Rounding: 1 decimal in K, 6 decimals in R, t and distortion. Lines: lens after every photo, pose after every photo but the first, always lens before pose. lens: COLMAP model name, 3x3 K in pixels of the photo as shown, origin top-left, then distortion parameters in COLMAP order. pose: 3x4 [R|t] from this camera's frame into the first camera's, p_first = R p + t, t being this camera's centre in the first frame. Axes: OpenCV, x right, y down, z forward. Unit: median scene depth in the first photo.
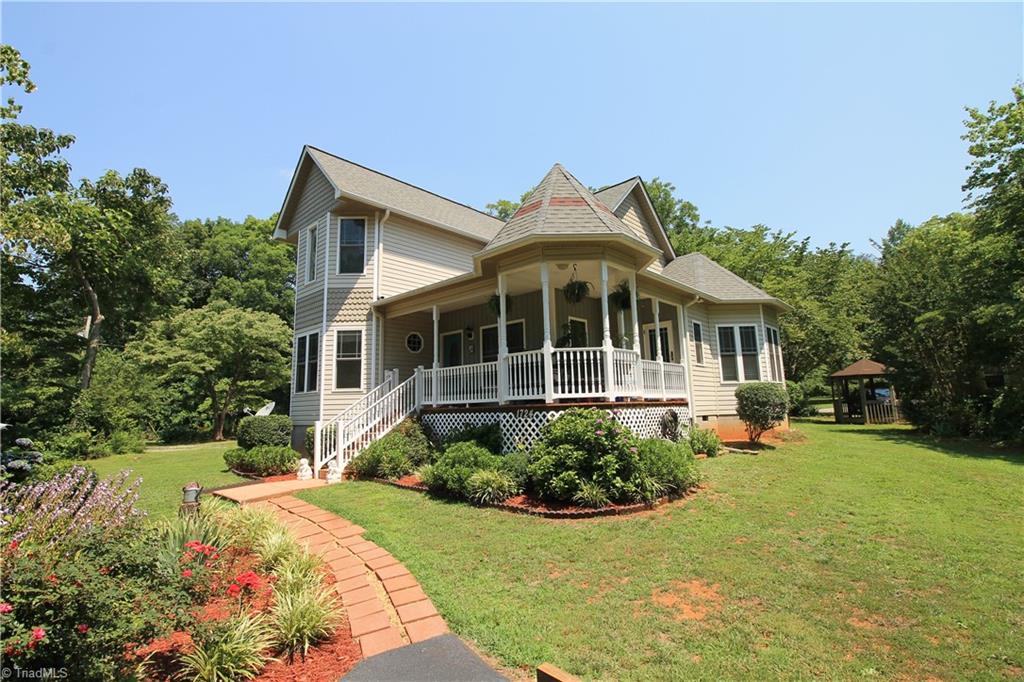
lens RADIAL K [[476.2, 0, 509.6], [0, 476.2, 329.4], [0, 0, 1]] dist [0.000310, -0.013643]
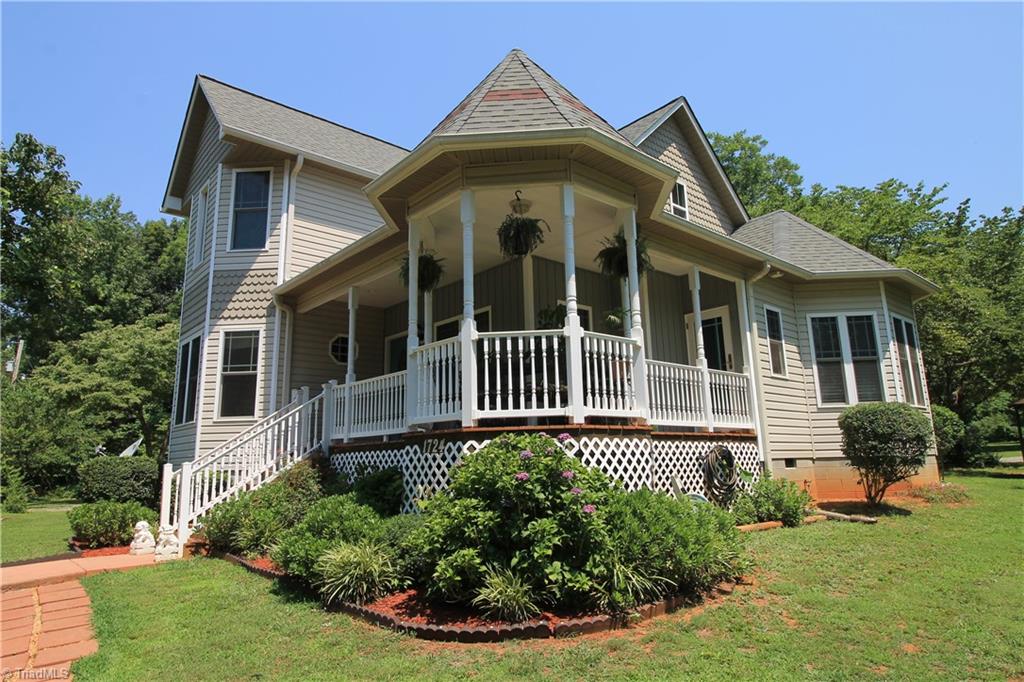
lens RADIAL K [[614.3, 0, 510.6], [0, 614.3, 328.3], [0, 0, 1]] dist [-0.001317, -0.004876]
pose [[0.995055, -0.018647, -0.097558, 0.132271], [0.014007, 0.998748, -0.048034, 0.046144], [0.098331, 0.046430, 0.994070, 0.168277]]
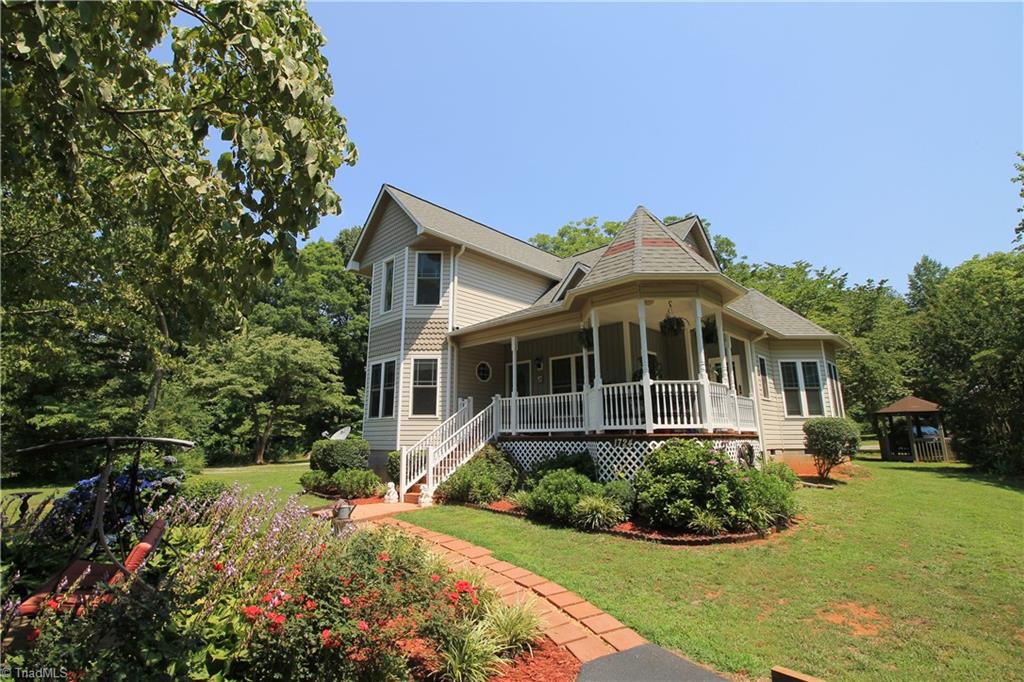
lens RADIAL K [[476.2, 0, 509.6], [0, 476.2, 329.4], [0, 0, 1]] dist [0.000310, -0.013643]
pose [[0.999490, 0.016489, -0.027345, -0.126640], [-0.018137, 0.997962, -0.061173, -0.001996], [0.026281, 0.061638, 0.997753, -0.041248]]
